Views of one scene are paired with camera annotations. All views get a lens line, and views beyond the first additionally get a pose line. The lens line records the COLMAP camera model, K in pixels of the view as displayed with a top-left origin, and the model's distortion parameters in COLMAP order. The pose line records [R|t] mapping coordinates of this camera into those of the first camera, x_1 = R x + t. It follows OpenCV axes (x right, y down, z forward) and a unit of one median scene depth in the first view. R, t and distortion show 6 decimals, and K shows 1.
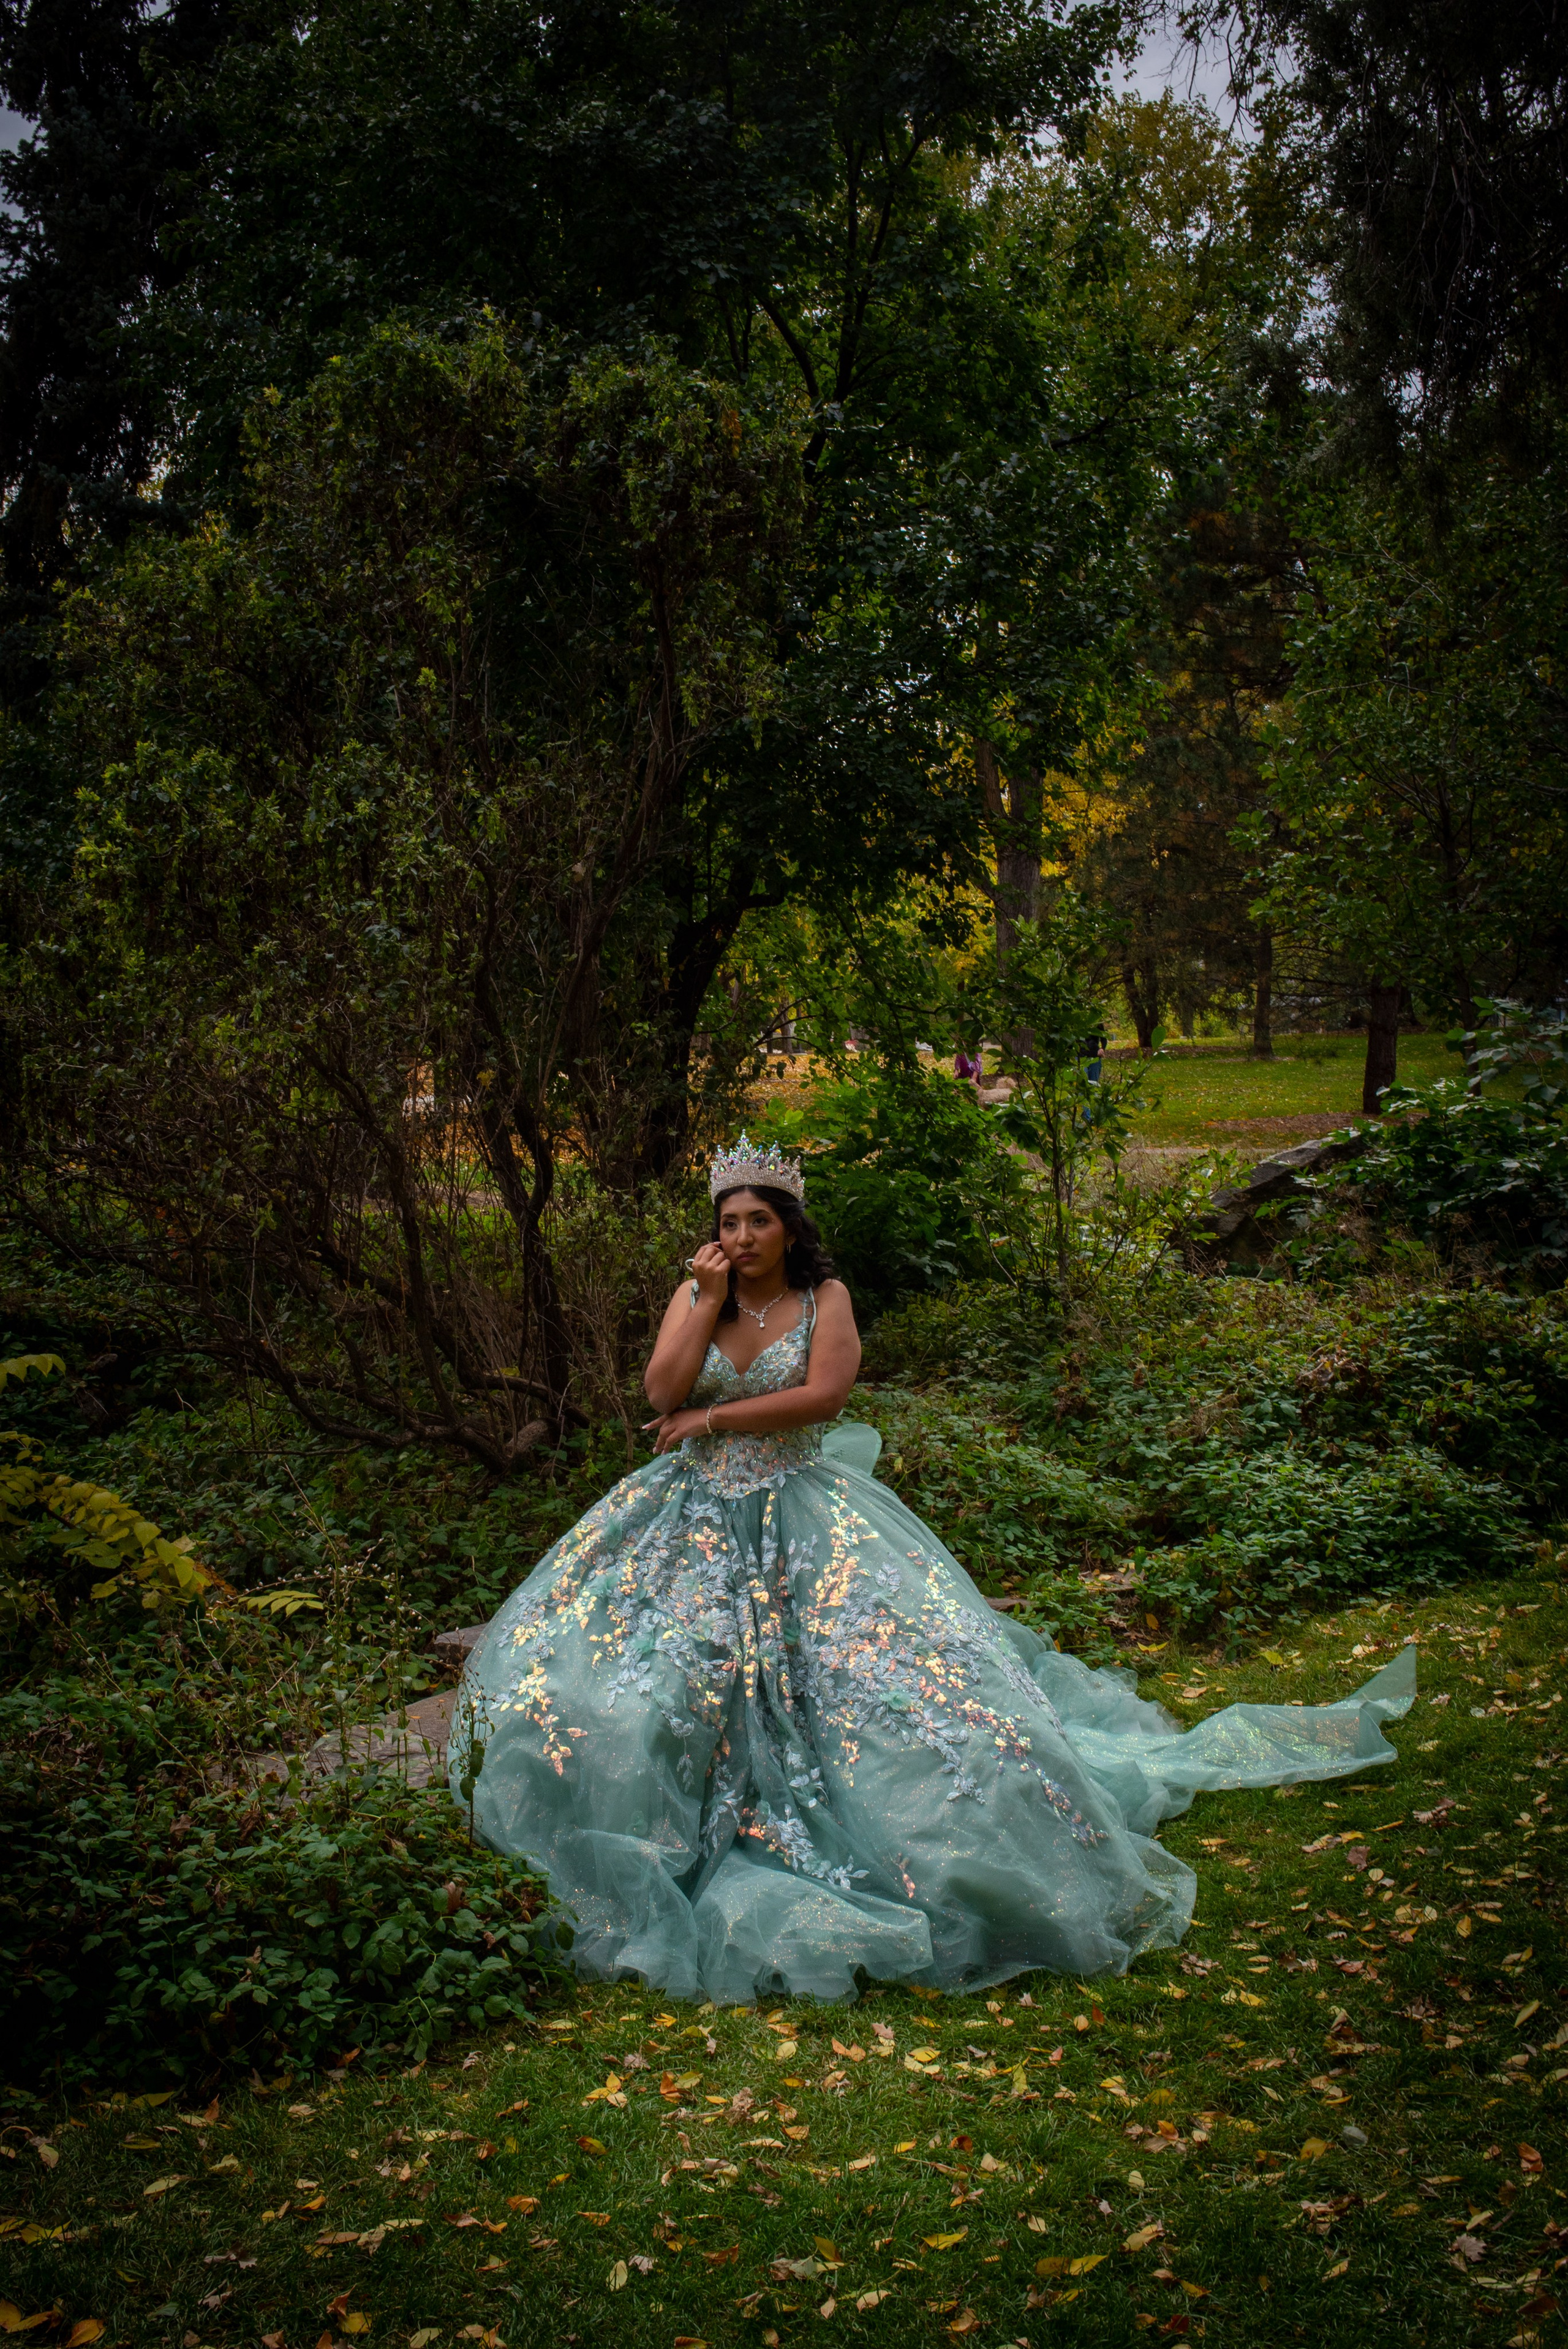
lens RADIAL K [[2537.1, 0, 767.1], [0, 2537.1, 1141.6], [0, 0, 1]] dist [-0.116516, 0.243796]
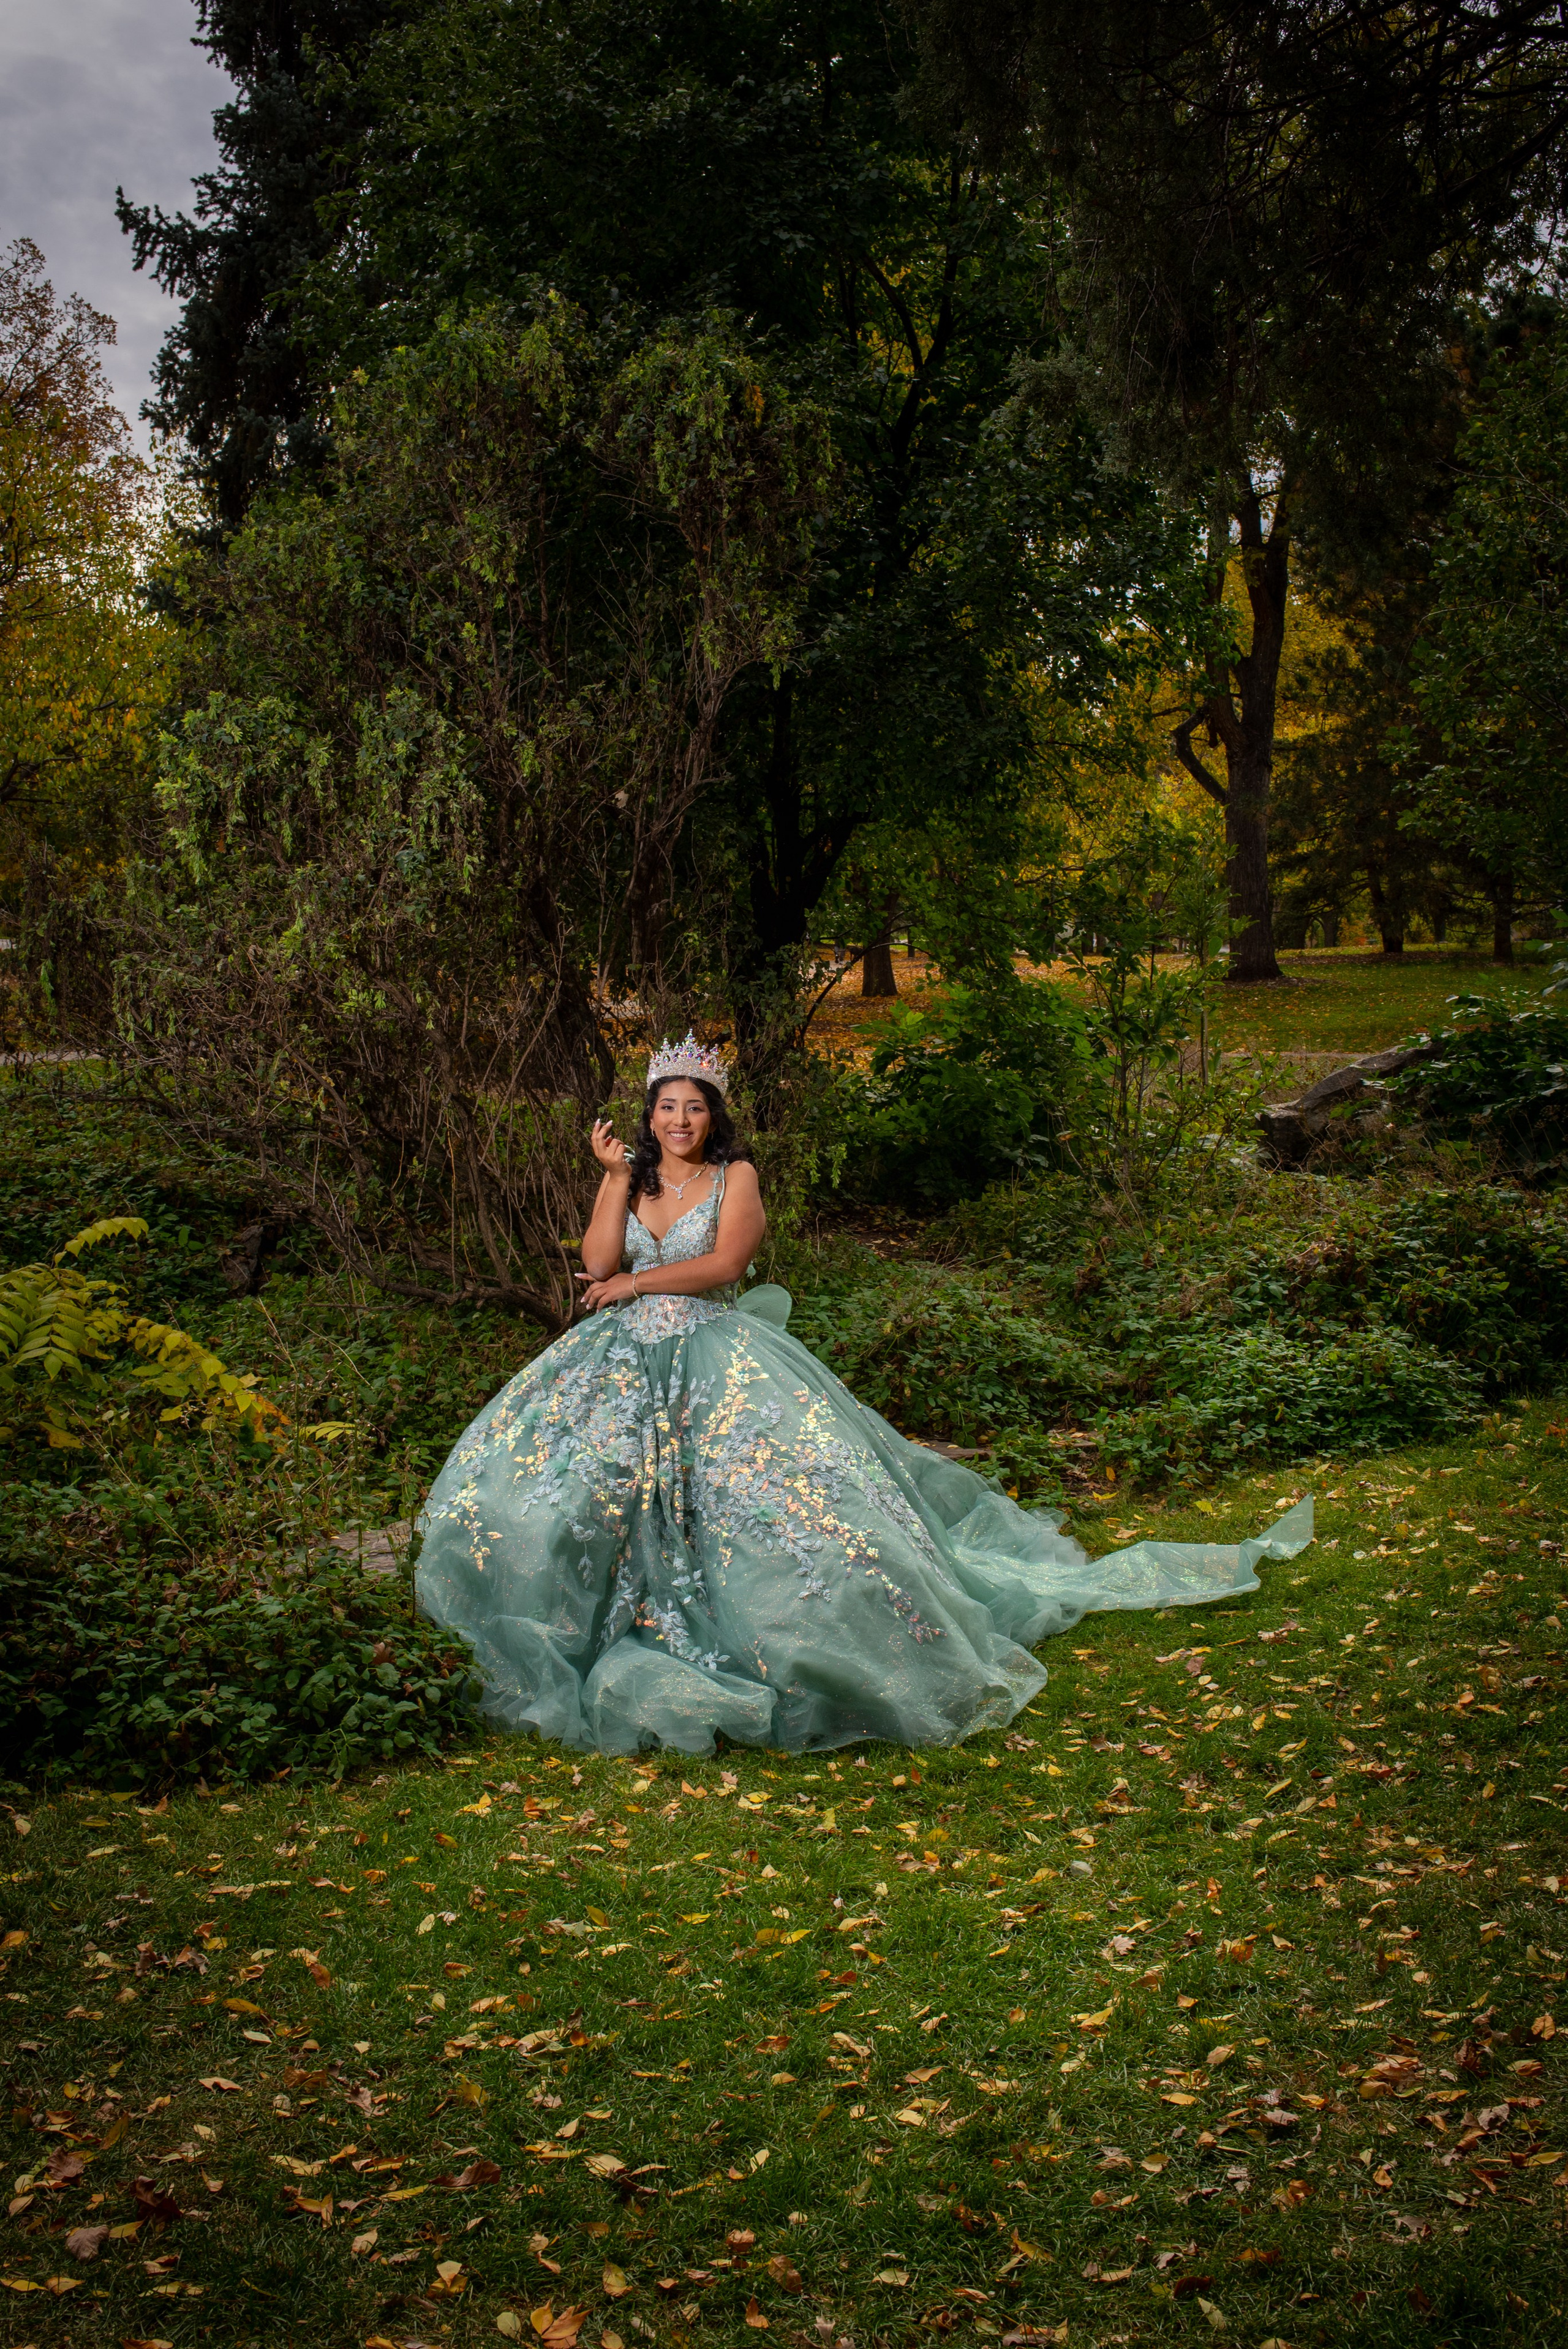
lens RADIAL K [[2480.7, 0, 785.6], [0, 2480.7, 1125.4], [0, 0, 1]] dist [-0.103763, 0.123244]
pose [[0.996041, 0.011230, -0.088184, 0.136949], [-0.008193, 0.999363, 0.034733, -0.001508], [0.088518, -0.033873, 0.995498, -0.129422]]
